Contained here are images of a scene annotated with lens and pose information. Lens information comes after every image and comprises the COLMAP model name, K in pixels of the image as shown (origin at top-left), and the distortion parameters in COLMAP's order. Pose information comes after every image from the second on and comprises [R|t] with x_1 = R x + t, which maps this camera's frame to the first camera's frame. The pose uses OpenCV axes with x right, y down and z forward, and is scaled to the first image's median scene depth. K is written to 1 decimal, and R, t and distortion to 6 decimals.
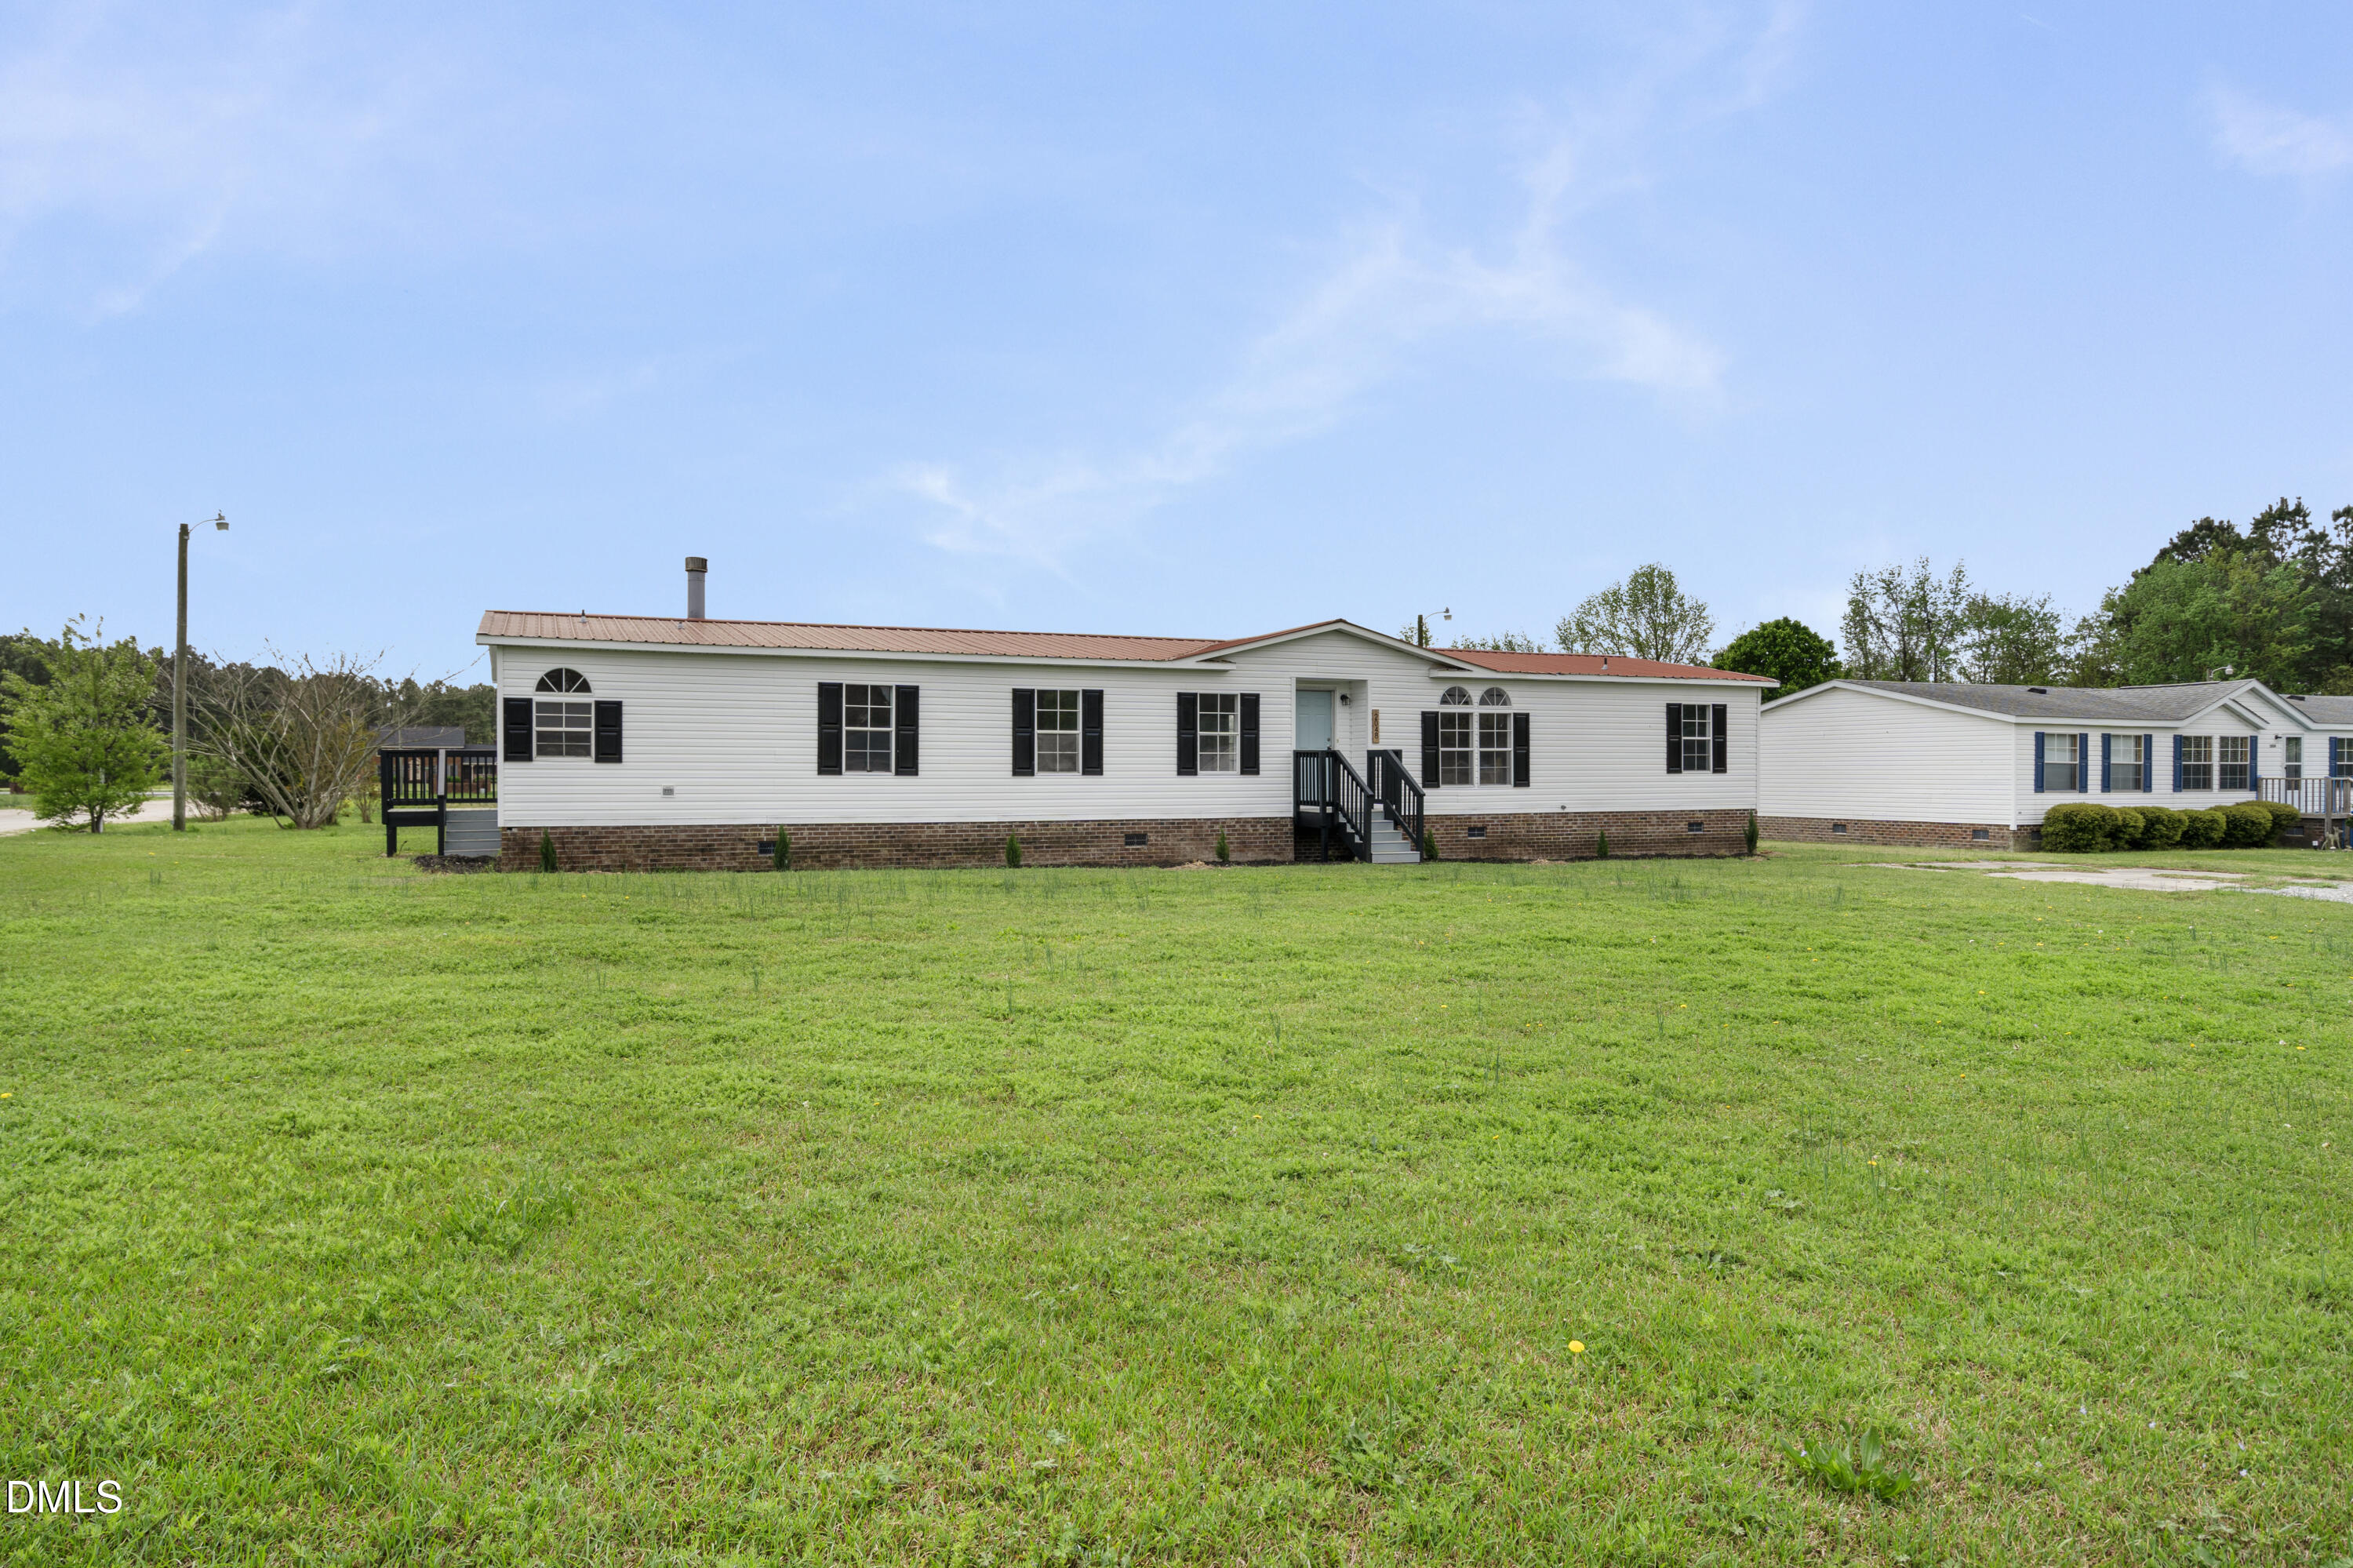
lens RADIAL K [[1424.3, 0, 1176.5], [0, 1424.3, 784.0], [0, 0, 1]] dist [0.006635, 0.001946]
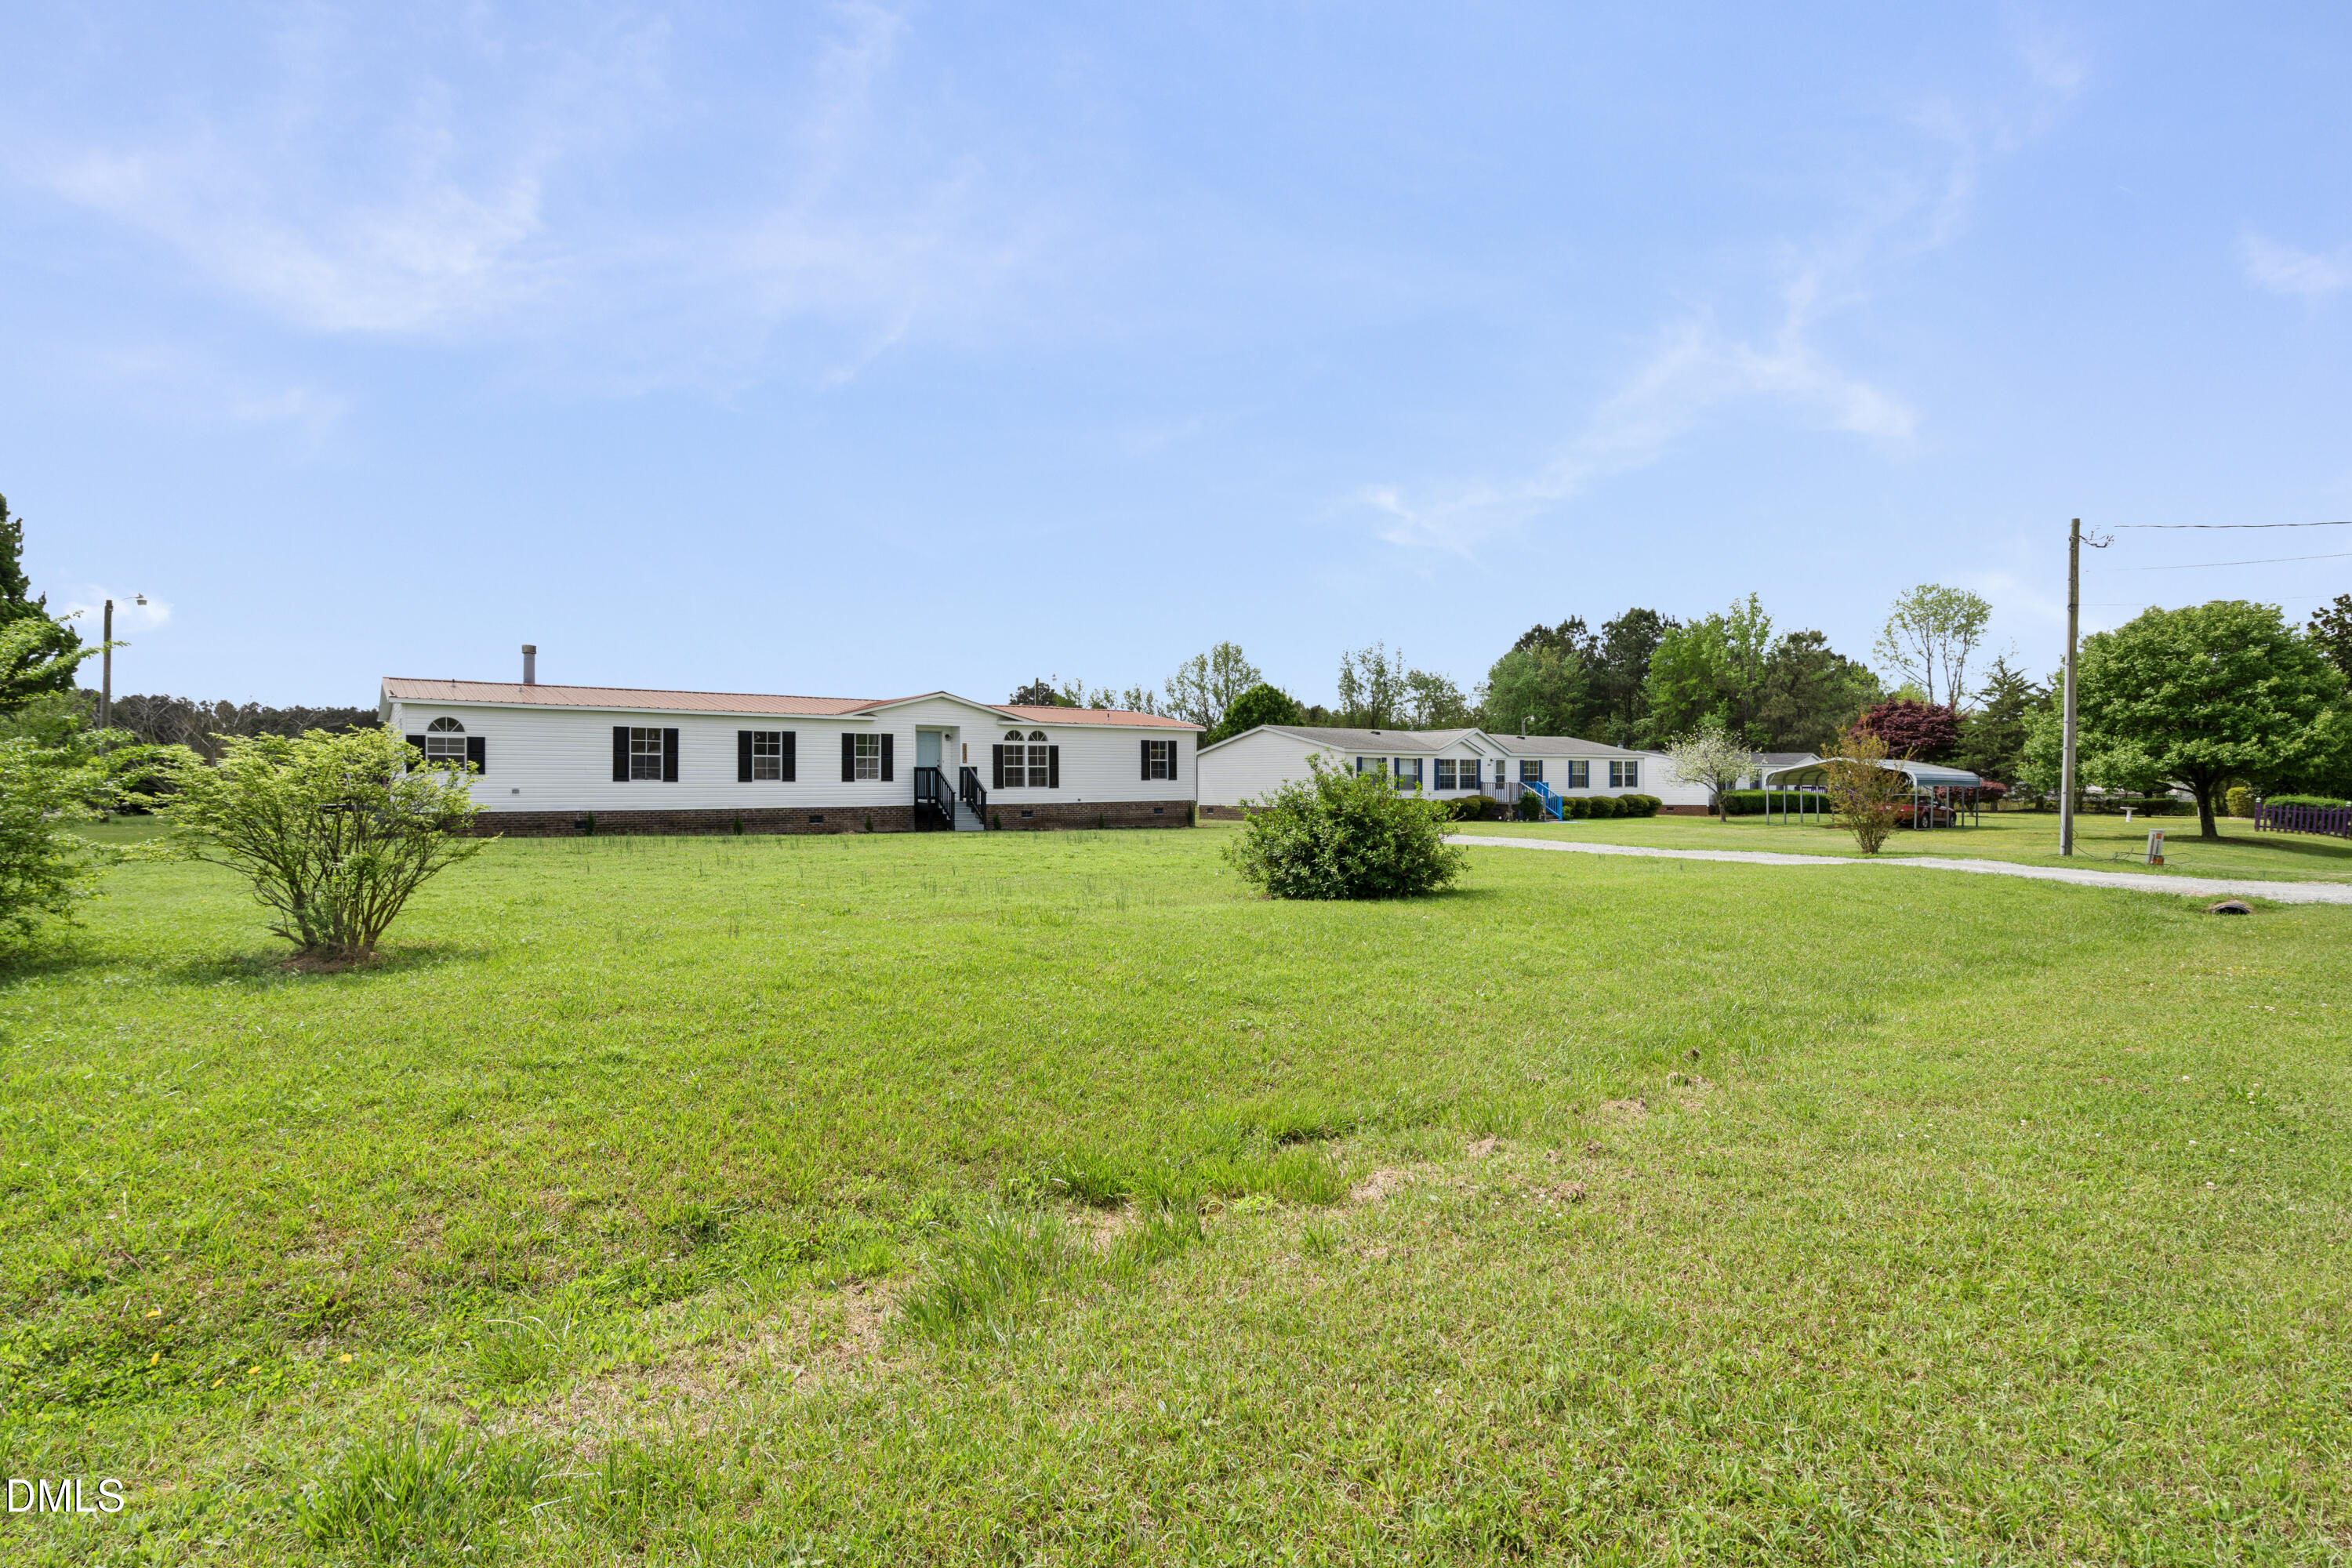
lens RADIAL K [[1065.4, 0, 1162.3], [0, 1065.4, 786.5], [0, 0, 1]] dist [0.000475, 0.000325]
pose [[0.973362, -0.002386, 0.229260, 0.076604], [0.003023, 0.999992, -0.002427, 0.003882], [-0.229252, 0.003055, 0.973362, -0.314492]]
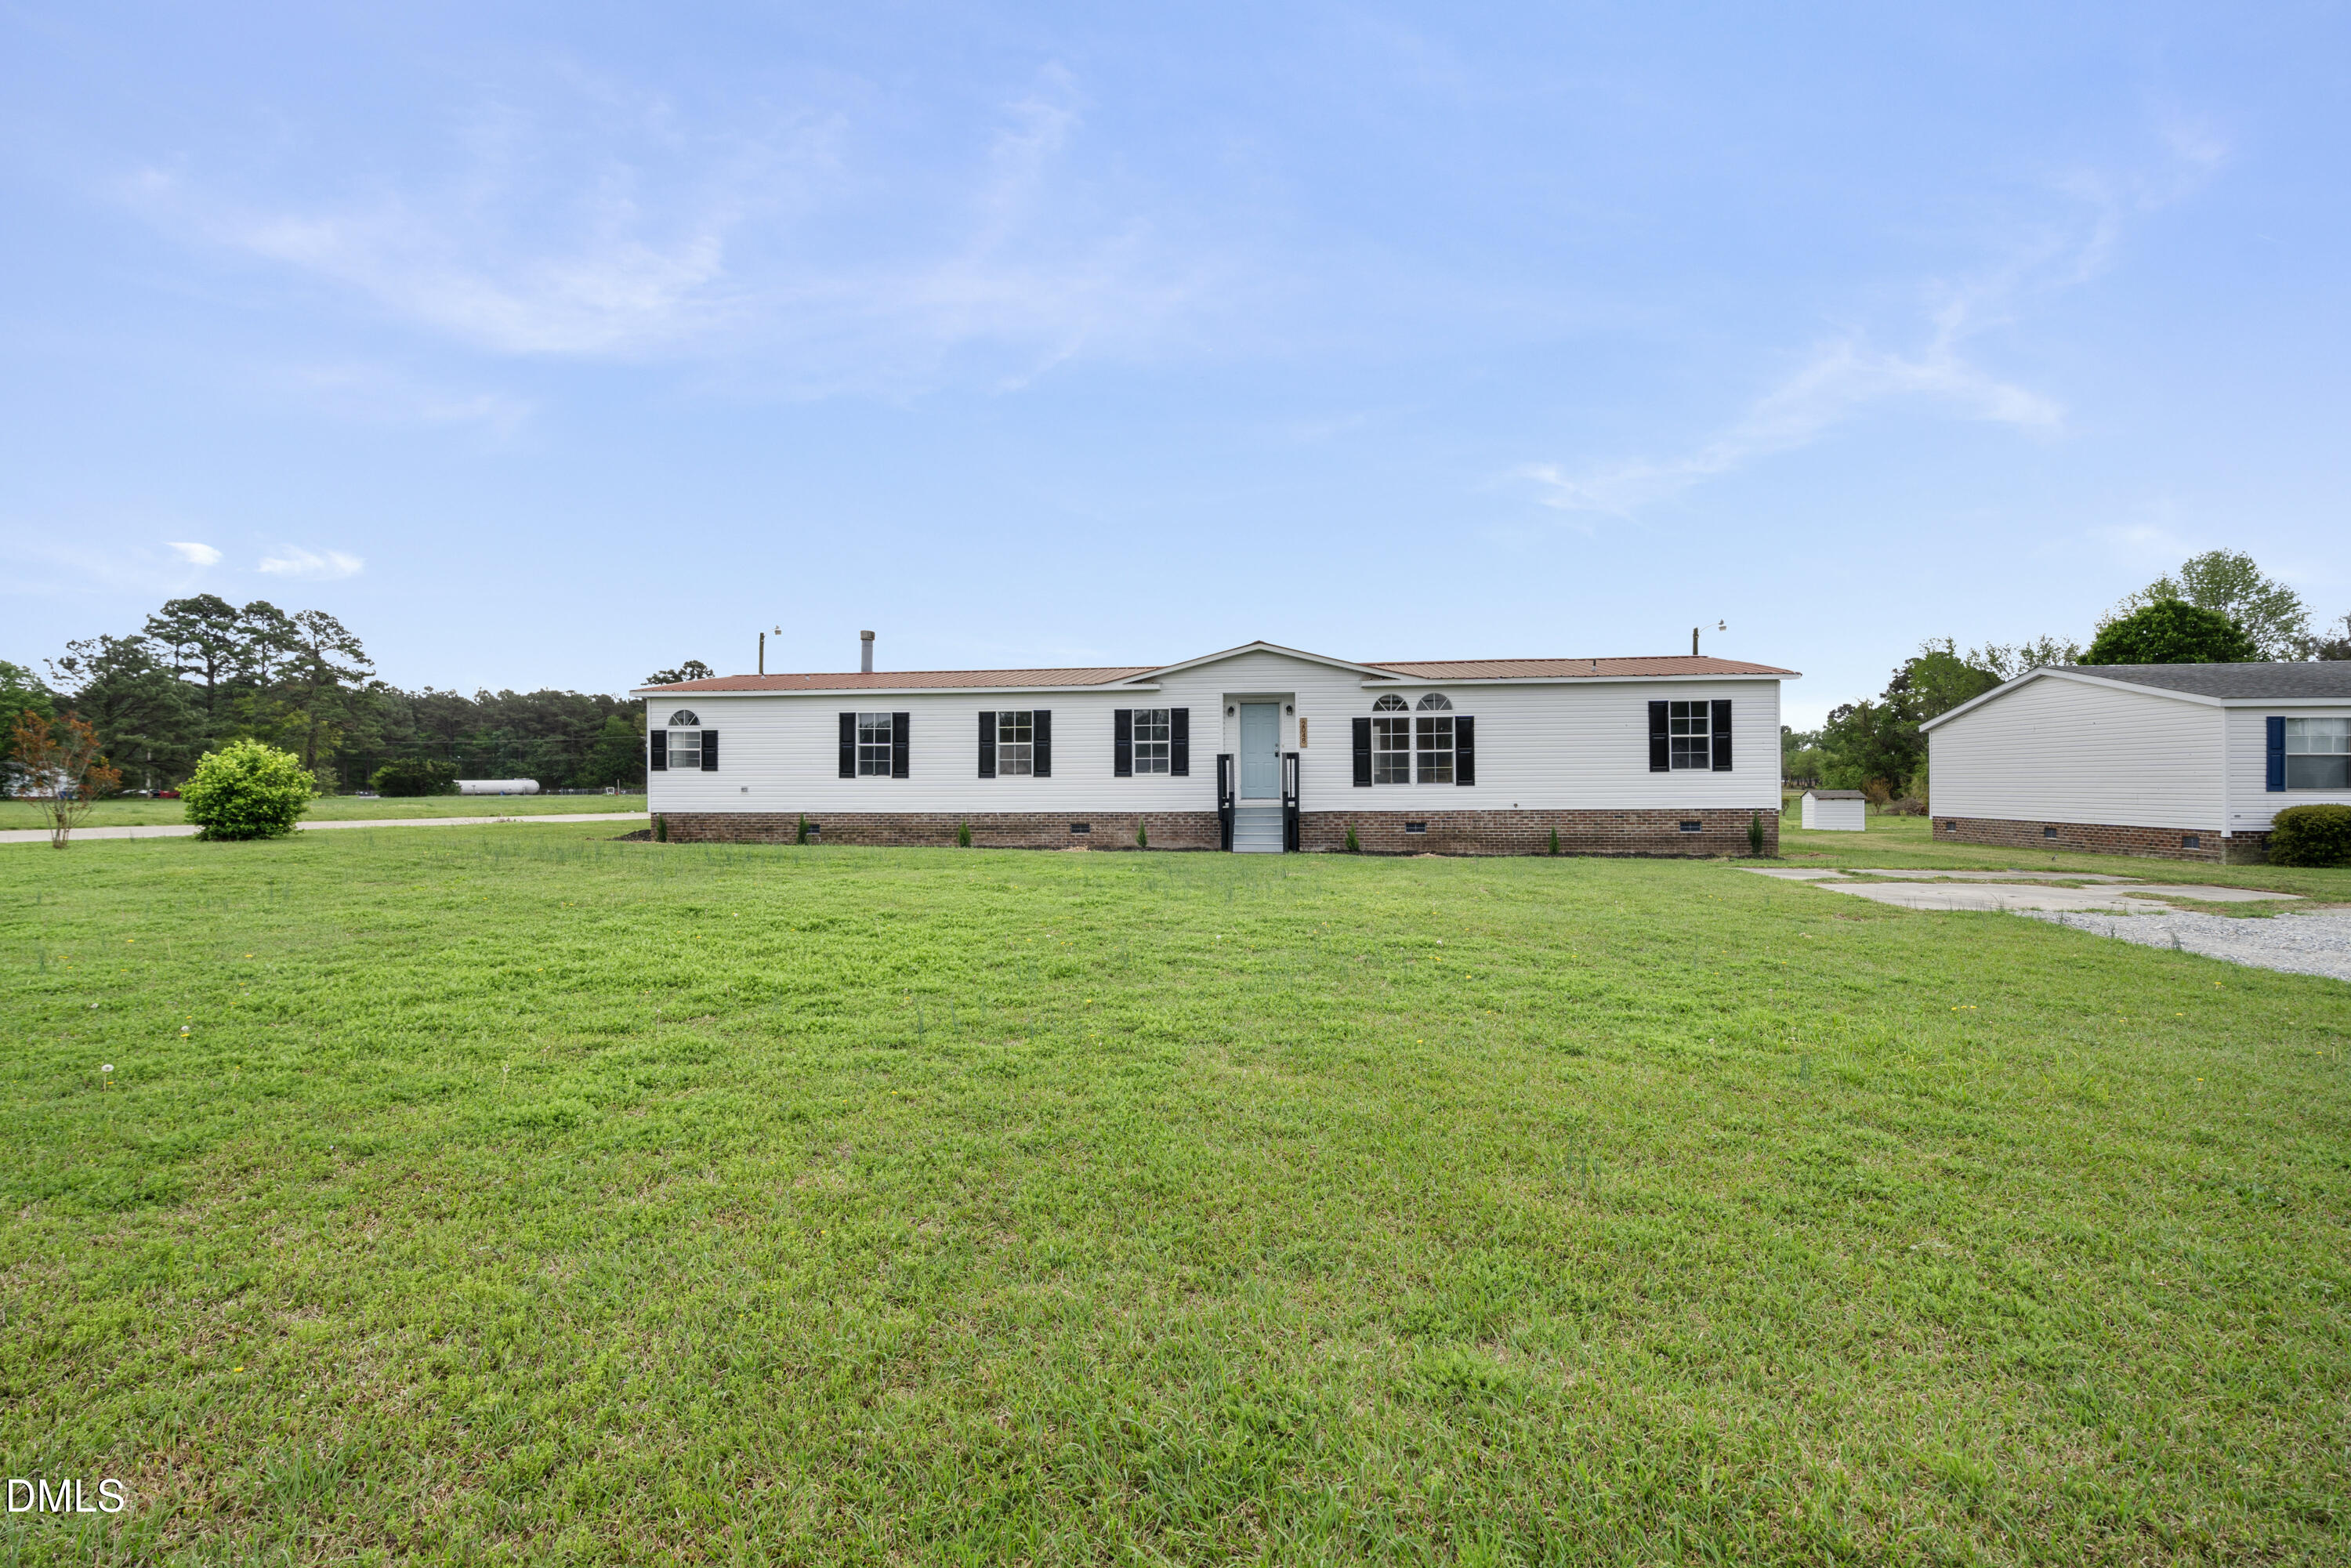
lens RADIAL K [[1095.8, 0, 1176.3], [0, 1095.8, 767.4], [0, 0, 1]] dist [-0.003791, 0.000392]
pose [[0.862954, -0.008558, -0.505210, 0.495692], [0.002692, 0.999920, -0.012340, -0.002251], [0.505275, 0.009289, 0.862908, 0.194271]]
